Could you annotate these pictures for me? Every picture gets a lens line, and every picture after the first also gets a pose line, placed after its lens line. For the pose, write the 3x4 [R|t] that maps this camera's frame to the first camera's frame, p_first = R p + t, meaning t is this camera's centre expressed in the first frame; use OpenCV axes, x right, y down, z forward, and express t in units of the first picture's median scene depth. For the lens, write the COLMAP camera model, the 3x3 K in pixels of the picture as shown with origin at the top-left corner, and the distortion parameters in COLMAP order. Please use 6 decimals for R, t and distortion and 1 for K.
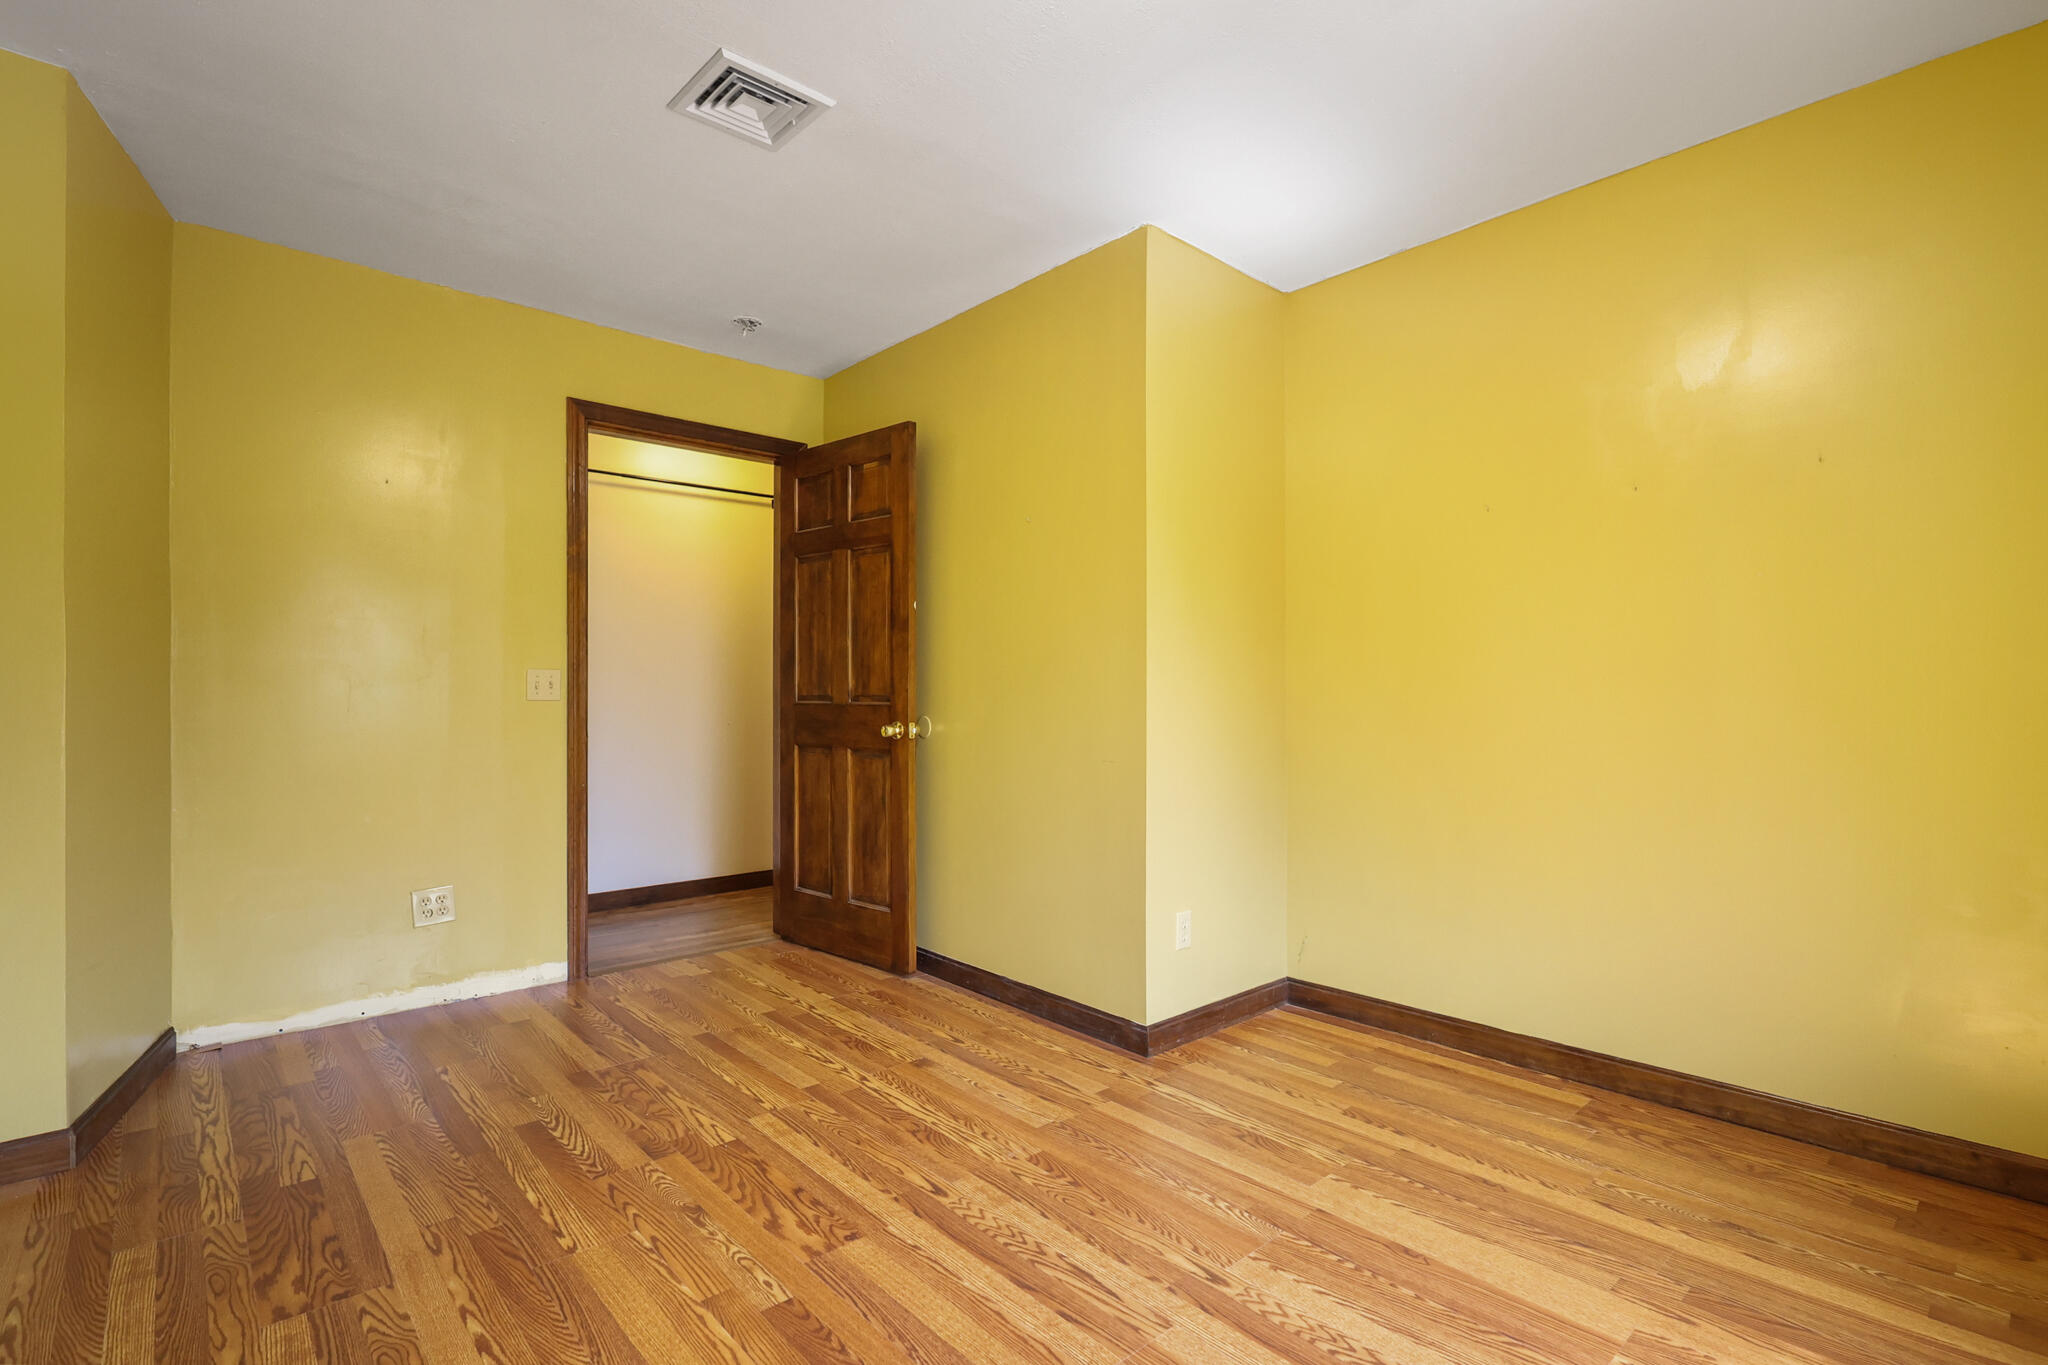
lens RADIAL K [[947.5, 0, 1016.1], [0, 947.5, 678.2], [0, 0, 1]] dist [0.000226, 0.000664]
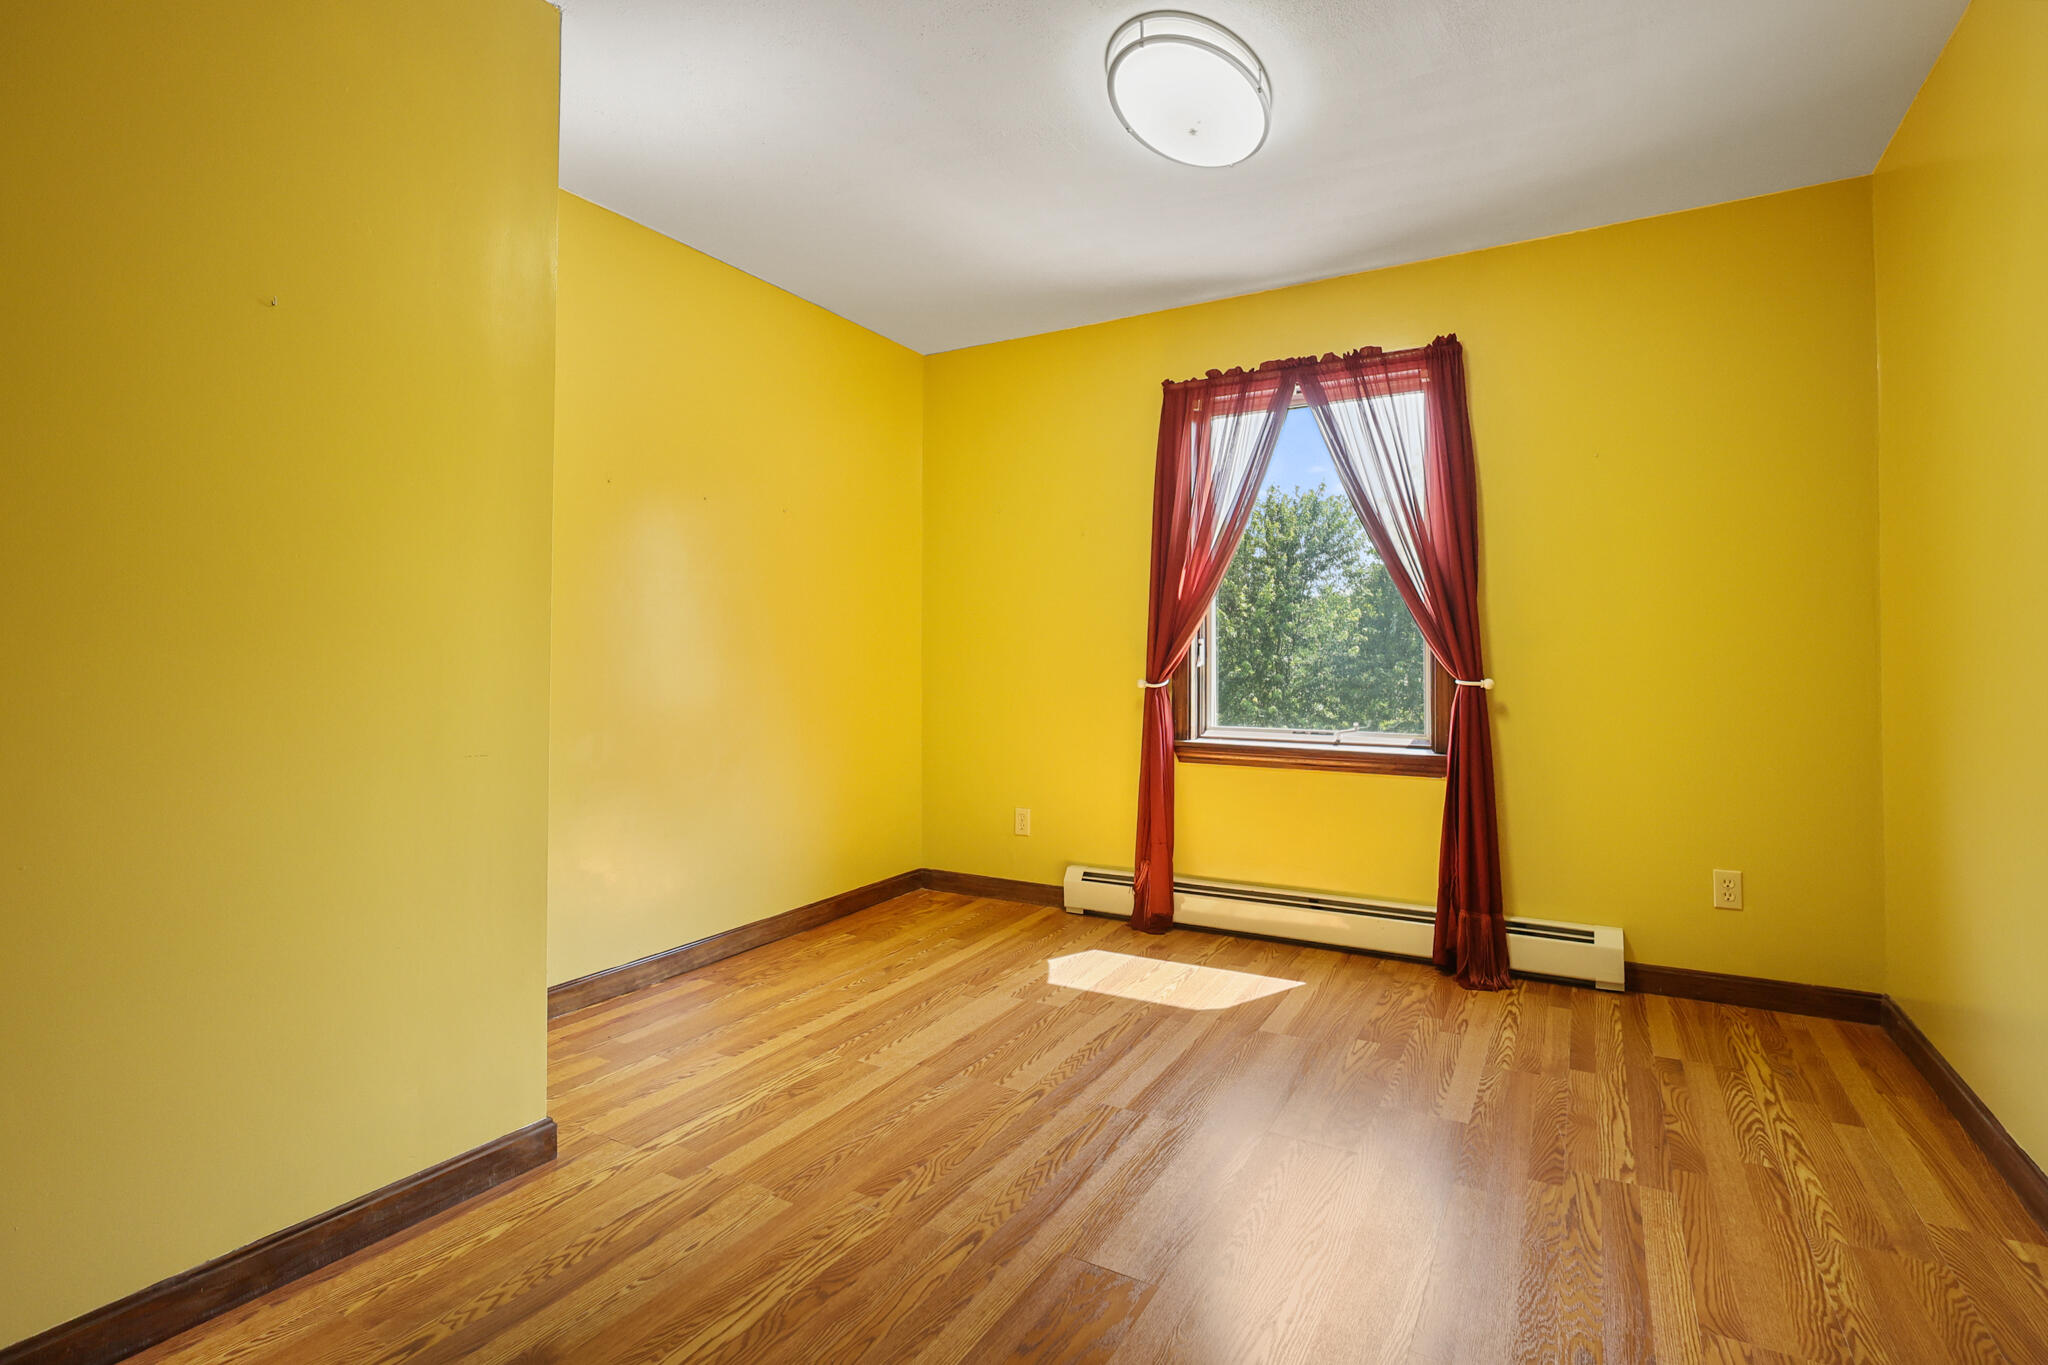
lens RADIAL K [[973.0, 0, 1029.2], [0, 973.0, 685.2], [0, 0, 1]] dist [-0.002808, -0.000064]
pose [[-0.306999, -0.022836, 0.951436, -0.823847], [-0.018462, 0.999667, 0.018036, 0.030836], [-0.951531, -0.012029, -0.307319, 1.112234]]
